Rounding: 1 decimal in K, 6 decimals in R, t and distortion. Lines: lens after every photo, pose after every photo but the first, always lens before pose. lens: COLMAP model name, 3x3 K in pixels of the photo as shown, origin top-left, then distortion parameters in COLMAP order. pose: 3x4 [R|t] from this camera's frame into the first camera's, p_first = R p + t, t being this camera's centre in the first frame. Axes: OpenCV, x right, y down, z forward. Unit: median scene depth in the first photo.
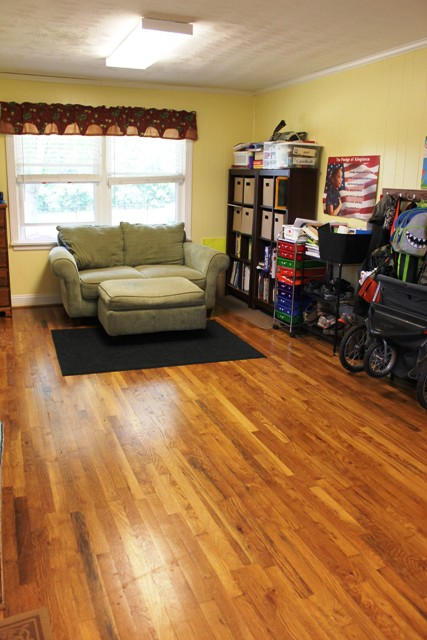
lens RADIAL K [[536.6, 0, 213.5], [0, 536.6, 320.0], [0, 0, 1]] dist [-0.166412, 0.155252]
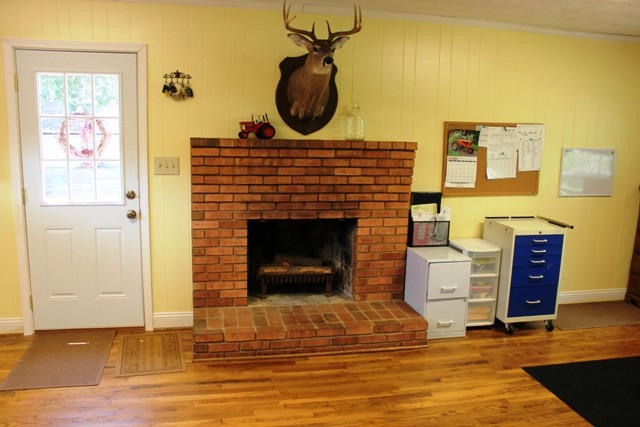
lens RADIAL K [[536.6, 0, 320.0], [0, 536.6, 213.5], [0, 0, 1]] dist [-0.166412, 0.155252]
pose [[-0.163648, 0.123738, -0.978728, 0.943940], [-0.284242, 0.944116, 0.166889, -0.299914], [0.944683, 0.305507, -0.119331, 1.021167]]
